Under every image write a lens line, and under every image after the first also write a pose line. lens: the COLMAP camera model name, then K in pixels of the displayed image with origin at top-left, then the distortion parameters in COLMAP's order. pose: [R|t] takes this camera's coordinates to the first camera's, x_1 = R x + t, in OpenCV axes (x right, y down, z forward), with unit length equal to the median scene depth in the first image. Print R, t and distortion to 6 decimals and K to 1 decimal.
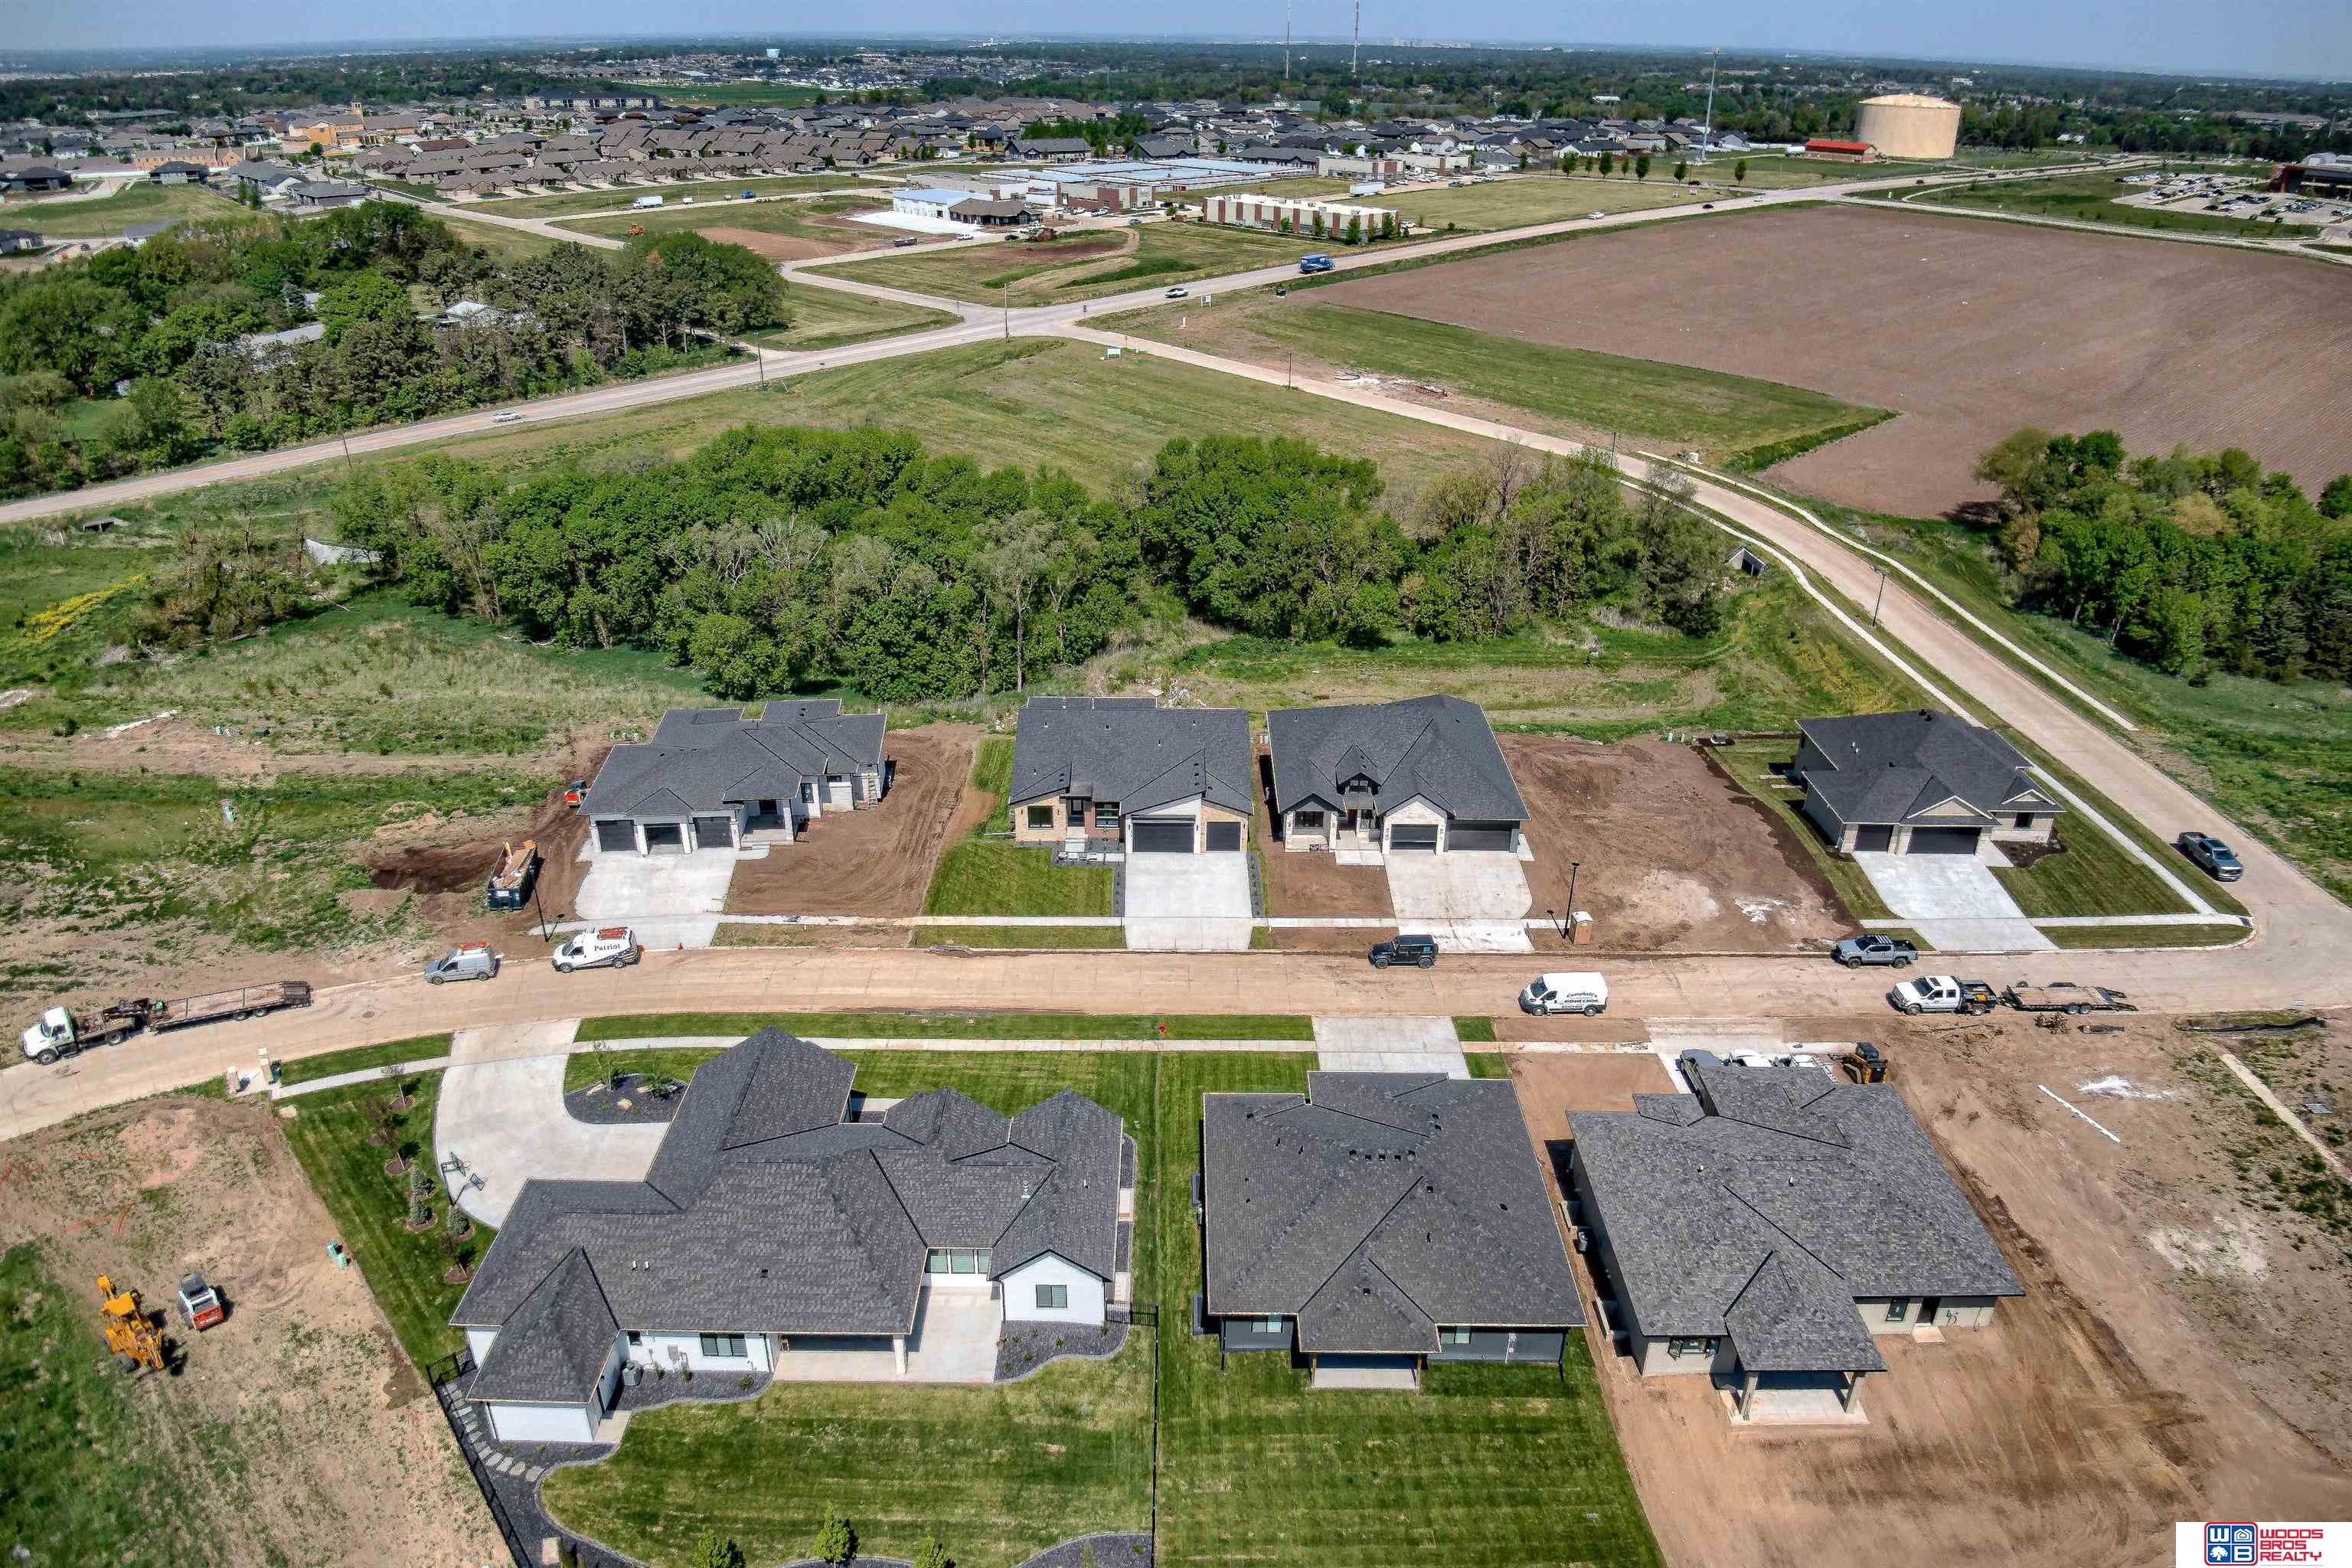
lens RADIAL K [[1535.7, 0, 1175.8], [0, 1535.7, 792.1], [0, 0, 1]] dist [0.022797, -0.118347]
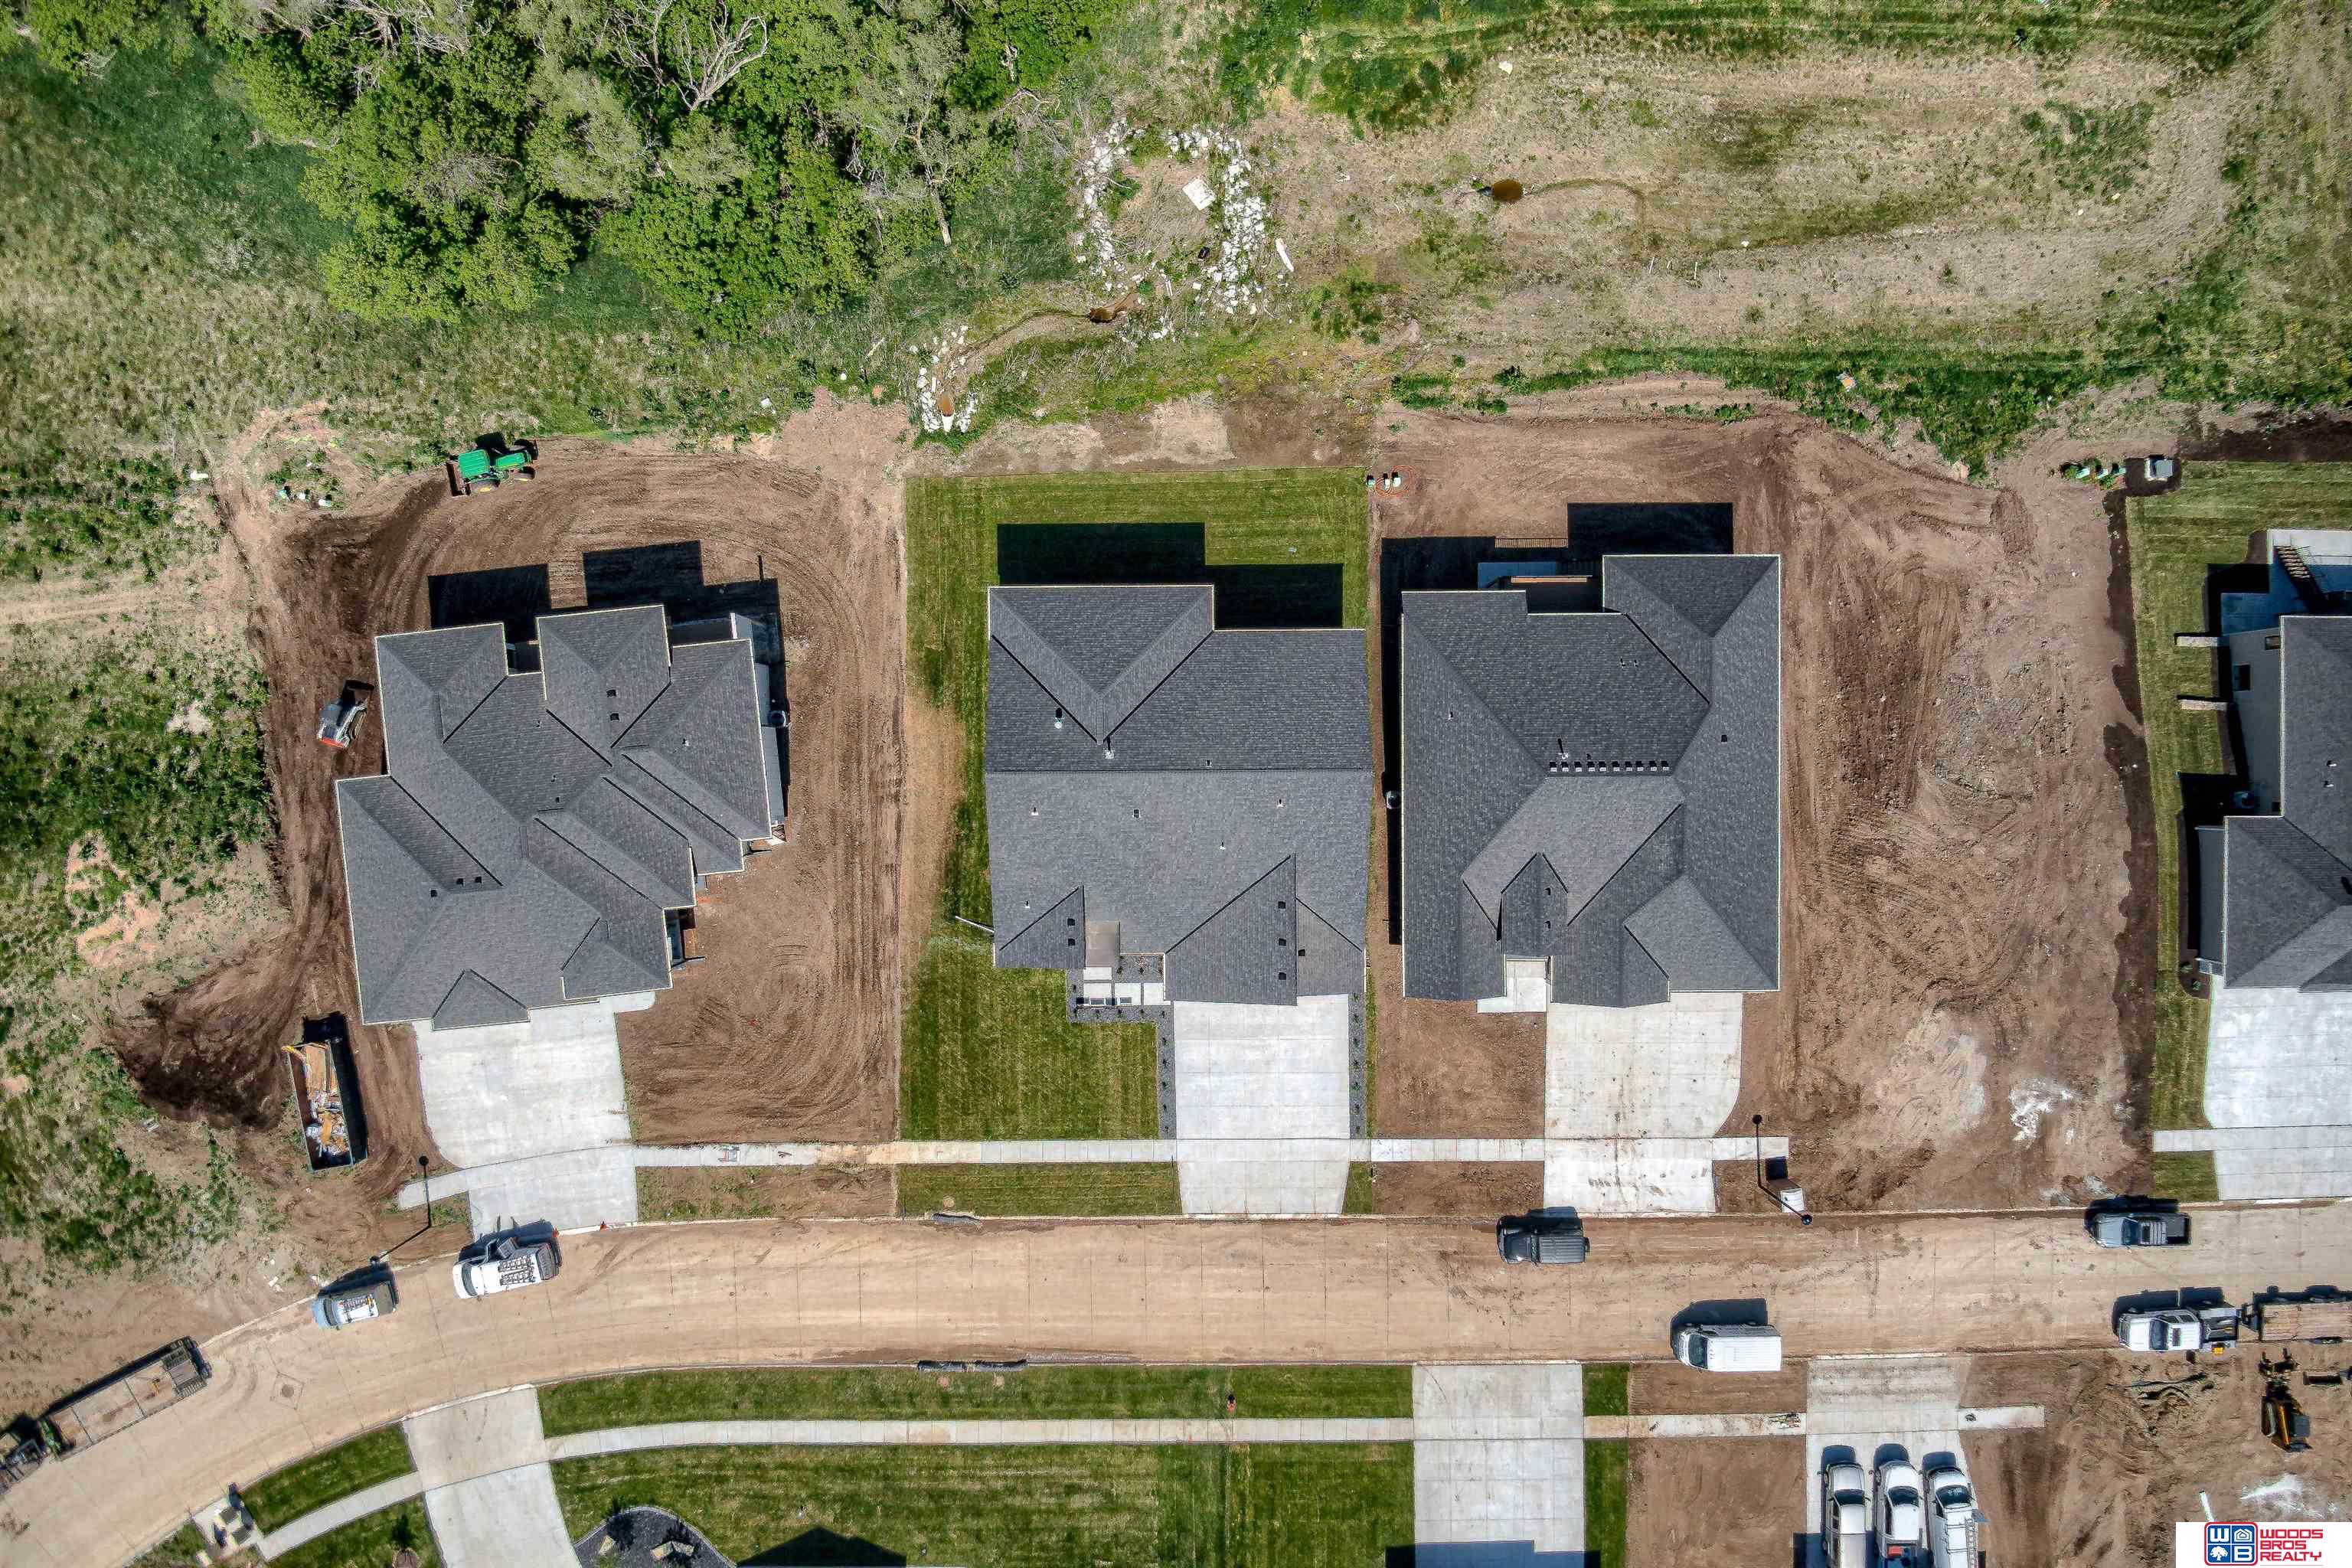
lens RADIAL K [[1535.7, 0, 1175.8], [0, 1535.7, 792.1], [0, 0, 1]] dist [0.022797, -0.118347]
pose [[0.999972, -0.007528, -0.000474, -0.029697], [0.003718, 0.437226, 0.899344, -0.607159], [-0.006563, -0.899320, 0.437242, 0.766236]]
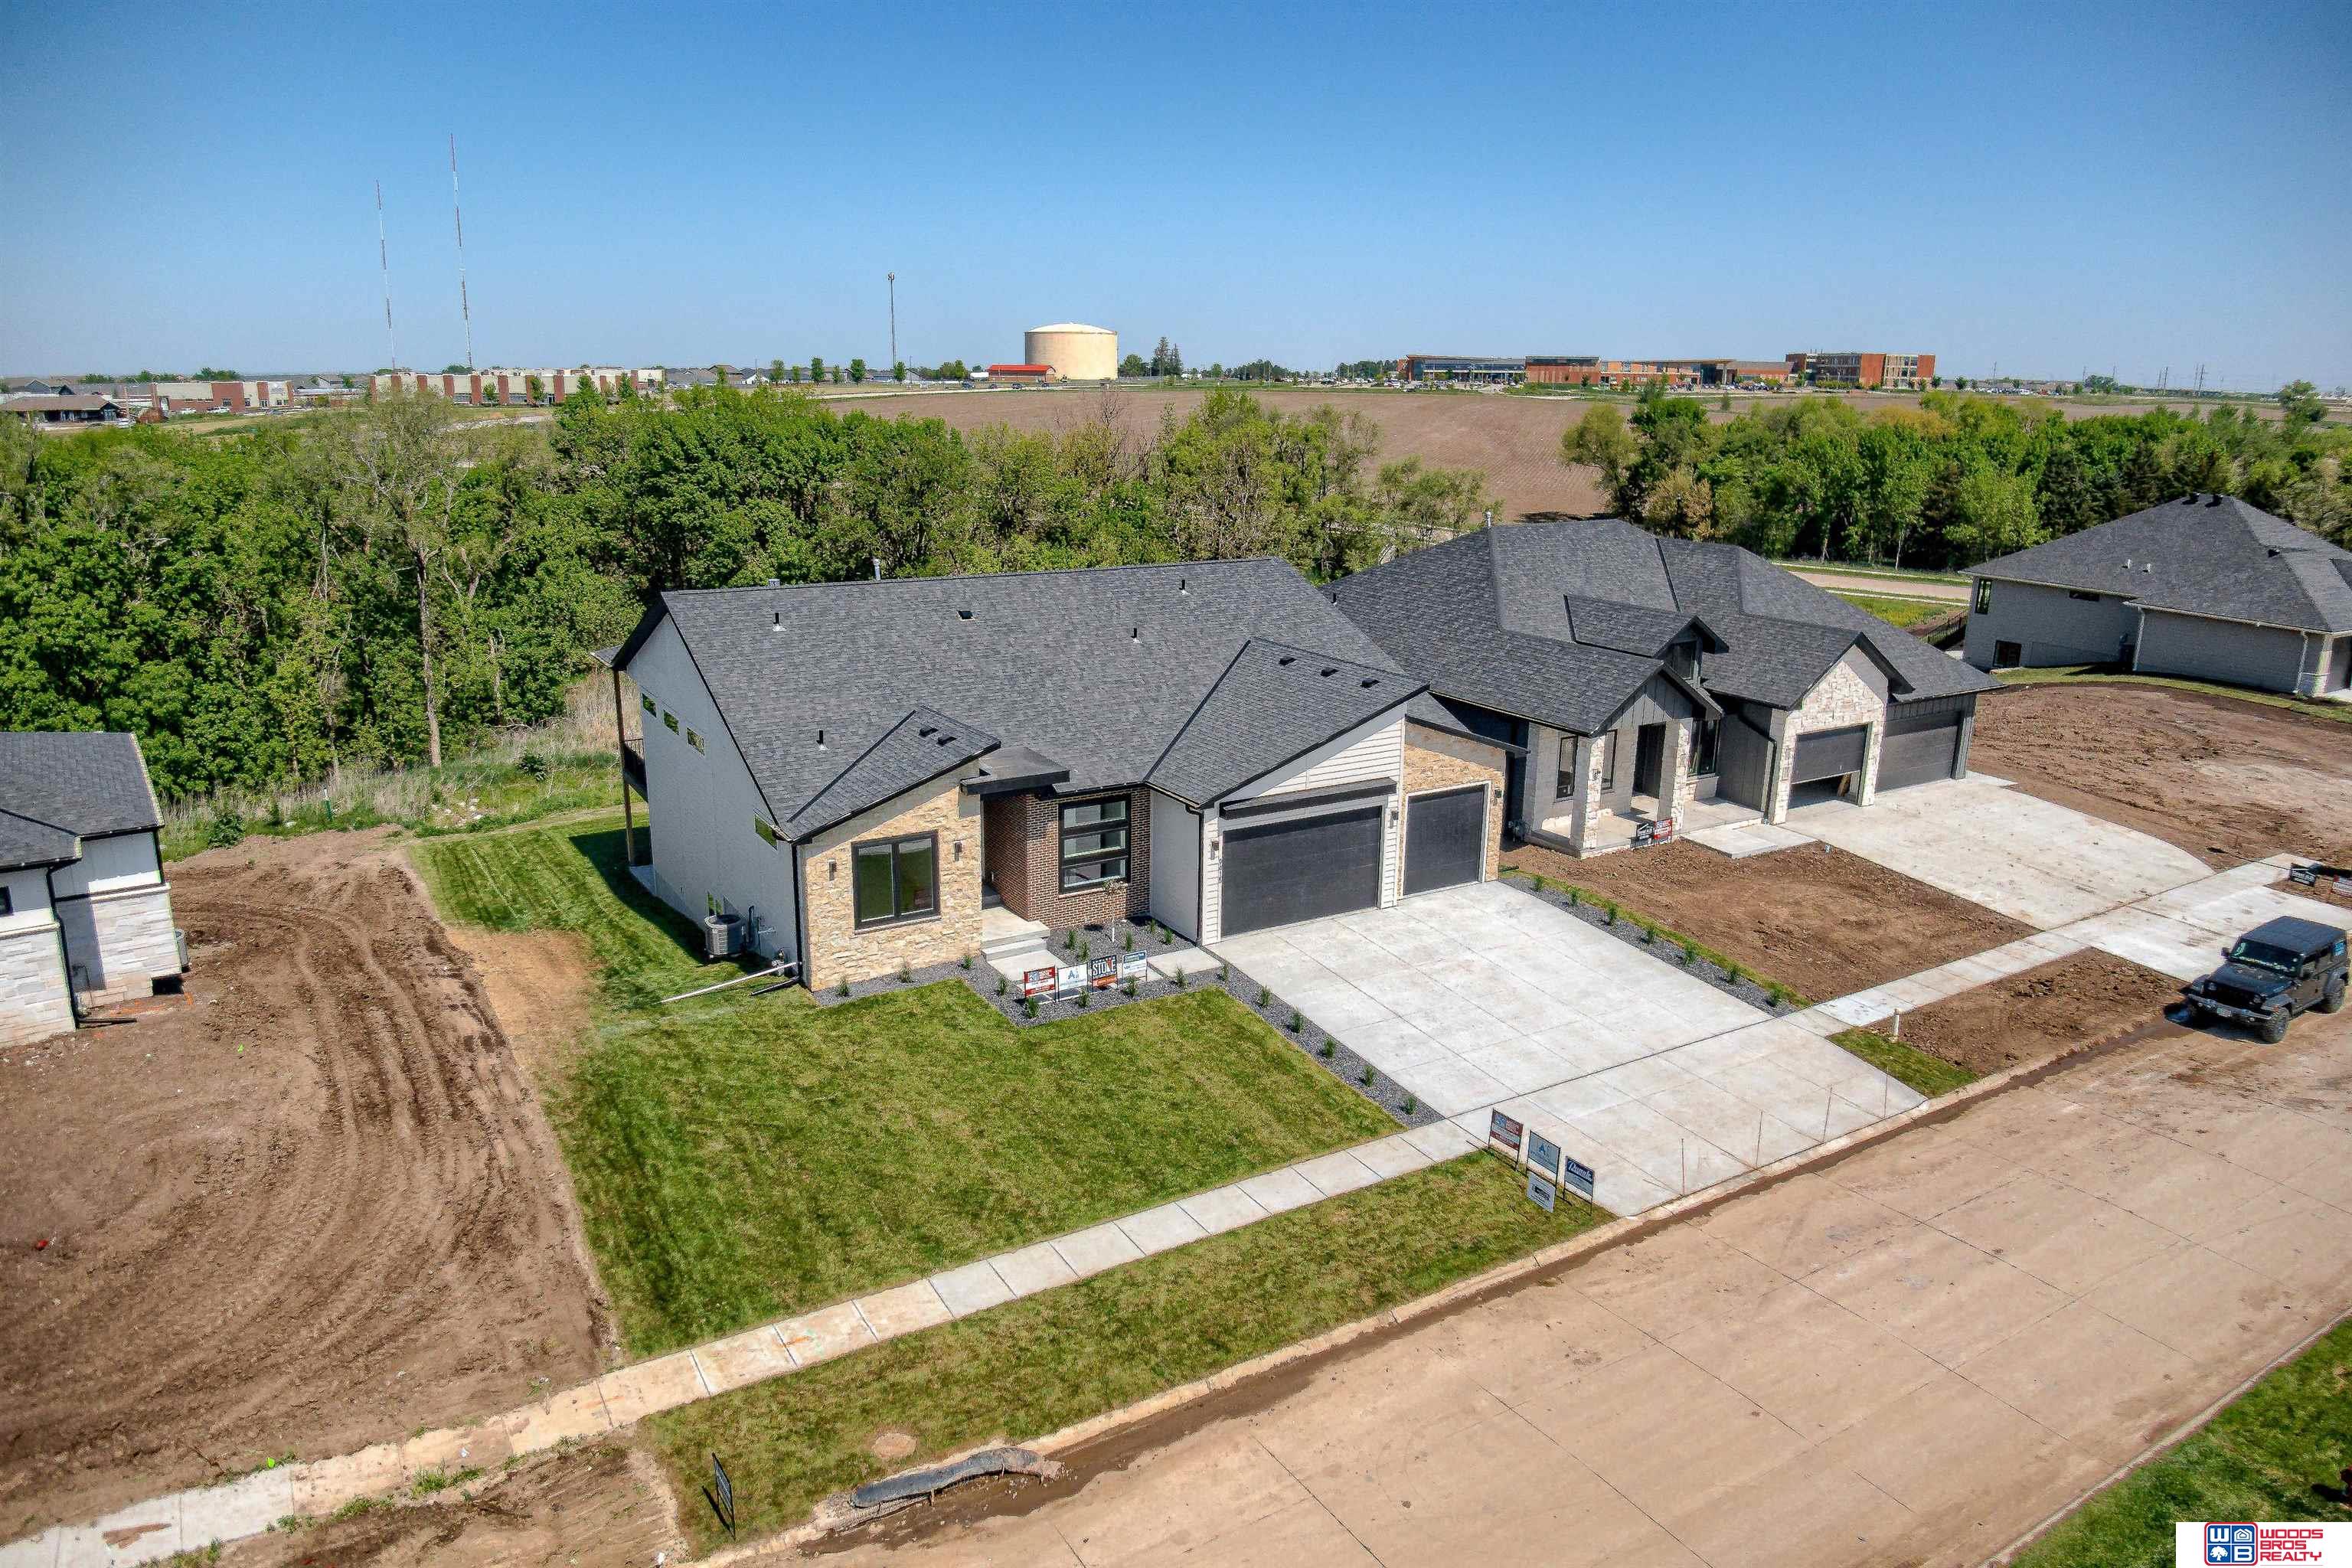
lens RADIAL K [[1535.7, 0, 1175.8], [0, 1535.7, 792.1], [0, 0, 1]] dist [0.022797, -0.118347]
pose [[0.855878, -0.133577, 0.499630, -0.180132], [0.225791, 0.965648, -0.128617, 0.047602], [-0.465286, 0.222893, 0.856637, 0.729019]]
